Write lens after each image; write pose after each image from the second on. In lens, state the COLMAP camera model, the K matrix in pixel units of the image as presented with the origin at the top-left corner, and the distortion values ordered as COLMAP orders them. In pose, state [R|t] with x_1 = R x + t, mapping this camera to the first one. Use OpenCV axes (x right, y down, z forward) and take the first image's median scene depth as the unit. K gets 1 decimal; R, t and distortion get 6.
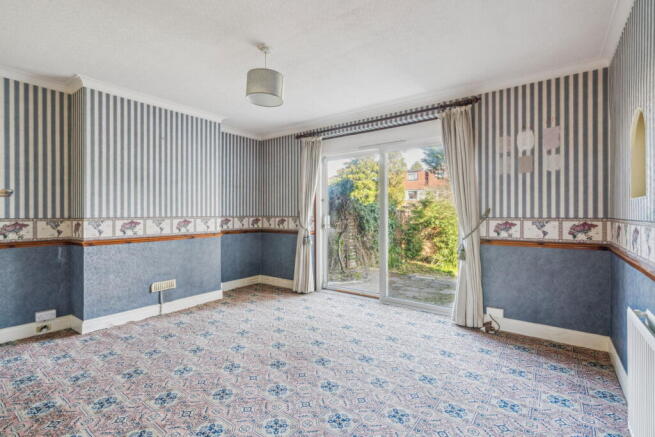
lens RADIAL K [[299.9, 0, 327.1], [0, 299.9, 214.9], [0, 0, 1]] dist [-0.004253, -0.000082]
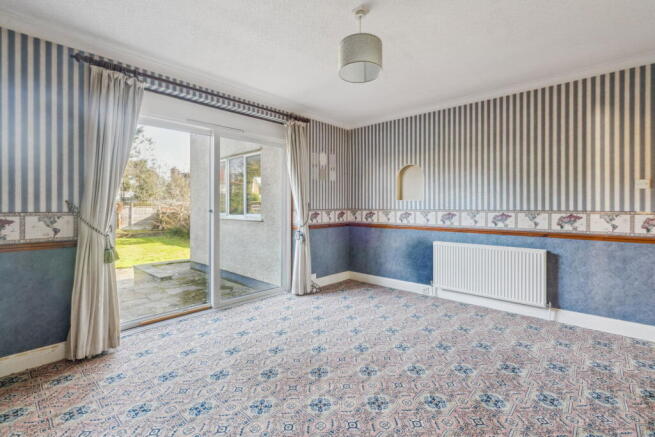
lens RADIAL K [[299.9, 0, 323.9], [0, 299.9, 206.7], [0, 0, 1]] dist [-0.004253, -0.000082]
pose [[0.118168, 0.001723, 0.992992, -0.983098], [0.005734, 0.999981, -0.002418, 0.000441], [-0.992977, 0.005980, 0.118156, 0.926139]]
